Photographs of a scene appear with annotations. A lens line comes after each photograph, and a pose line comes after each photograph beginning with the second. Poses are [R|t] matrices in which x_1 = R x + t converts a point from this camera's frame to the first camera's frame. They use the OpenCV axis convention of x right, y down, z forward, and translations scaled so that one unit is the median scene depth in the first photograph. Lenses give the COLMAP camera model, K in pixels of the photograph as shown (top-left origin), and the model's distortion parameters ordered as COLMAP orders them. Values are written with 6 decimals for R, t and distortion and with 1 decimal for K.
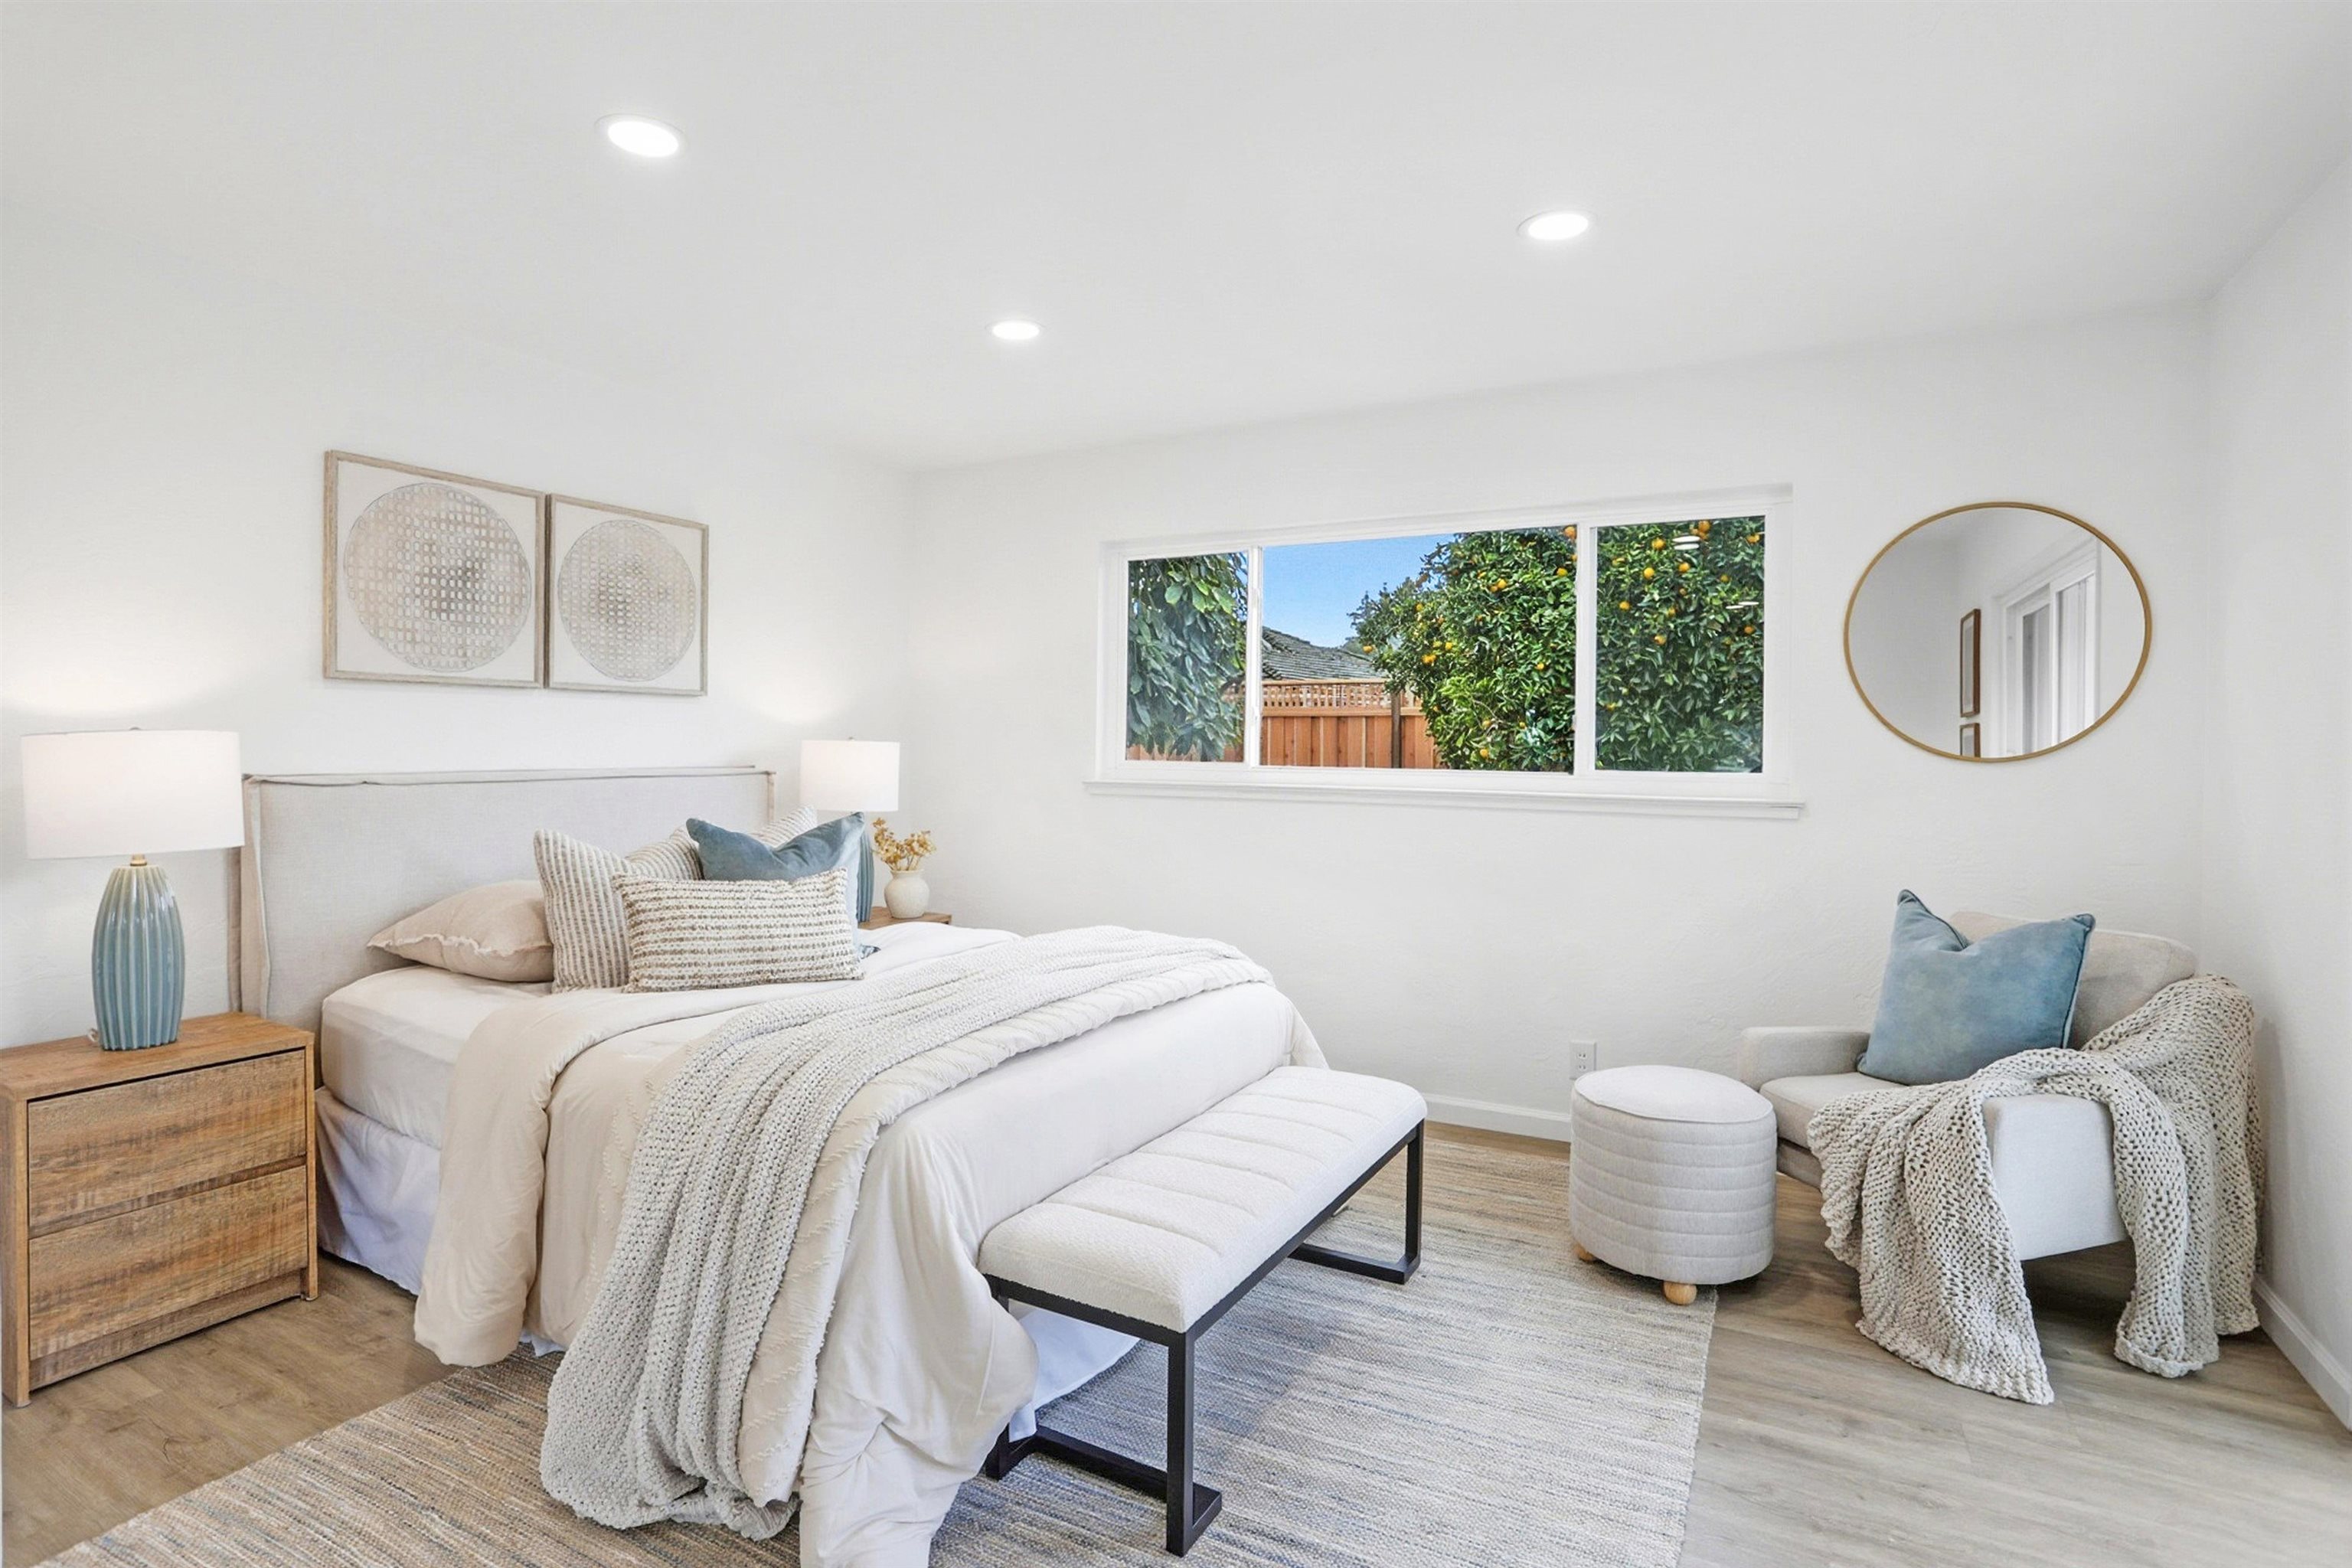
lens RADIAL K [[1166.3, 0, 1176.5], [0, 1166.3, 762.4], [0, 0, 1]] dist [-0.032187, 0.007660]
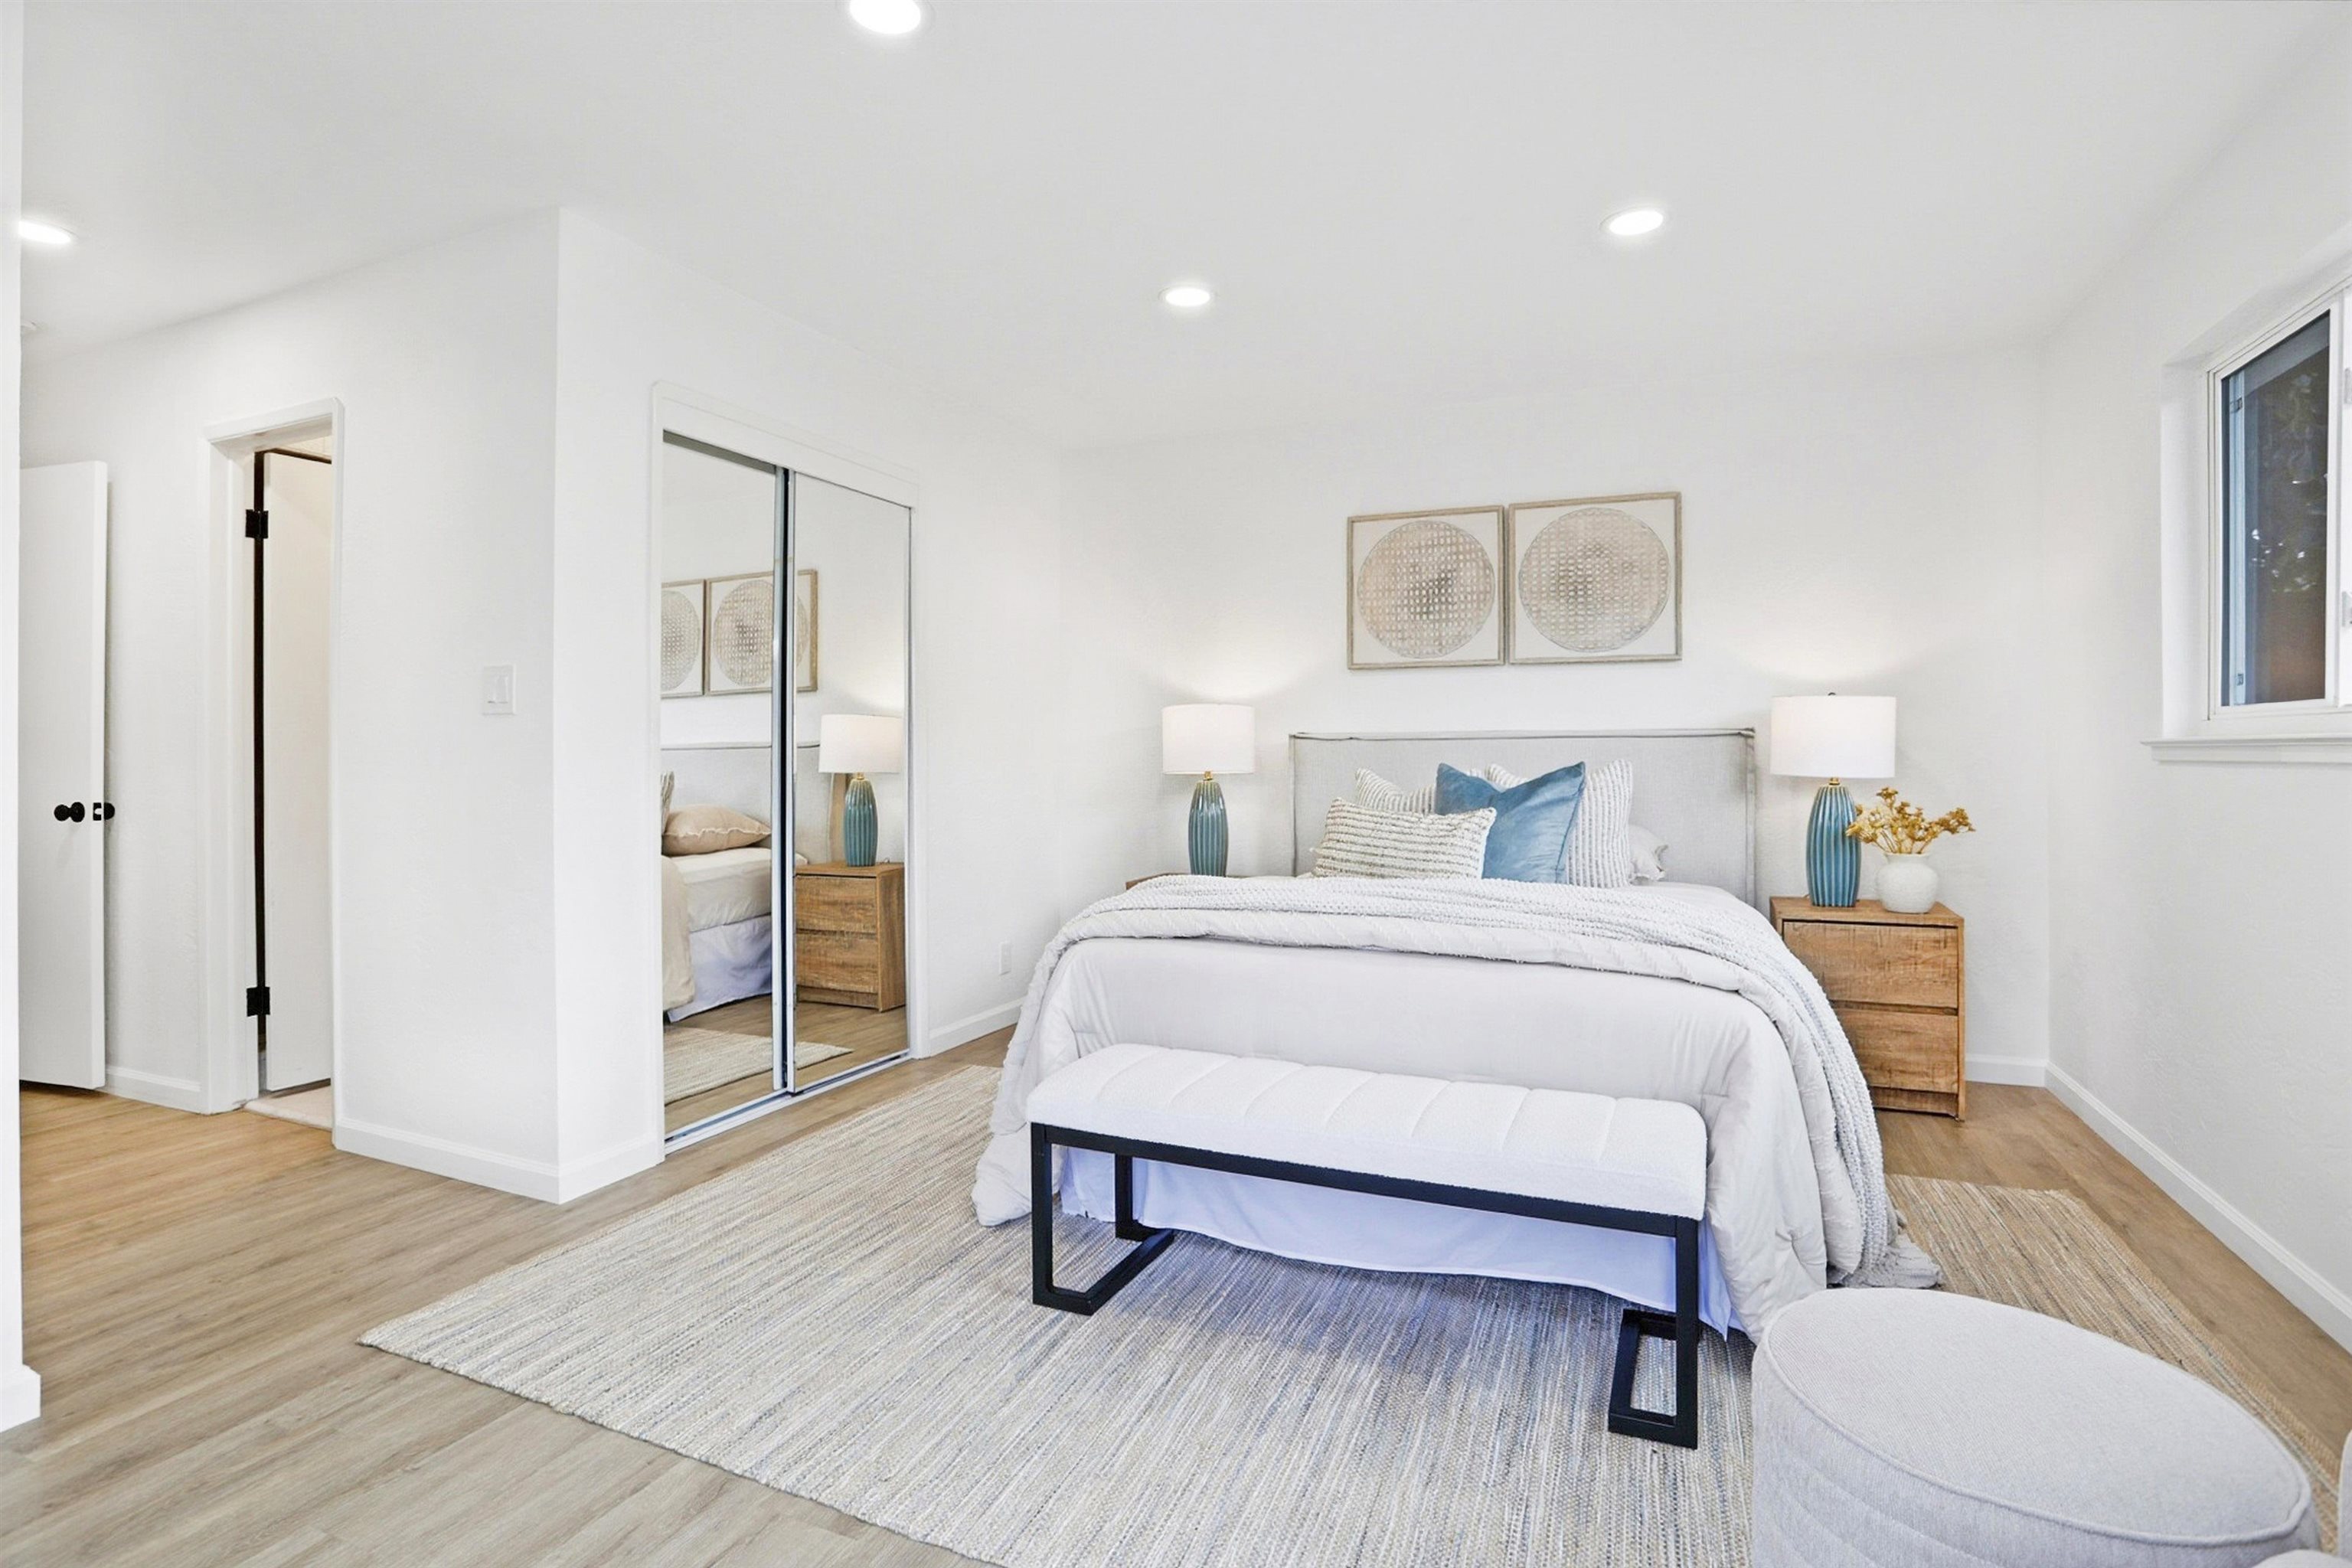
lens RADIAL K [[1166.3, 0, 1177.0], [0, 1166.3, 787.5], [0, 0, 1]] dist [-0.032187, 0.007660]
pose [[0.121761, 0.020027, -0.992357, 0.653308], [-0.011218, 0.999760, 0.018800, 0.048303], [0.992496, 0.008843, 0.121956, 0.512914]]
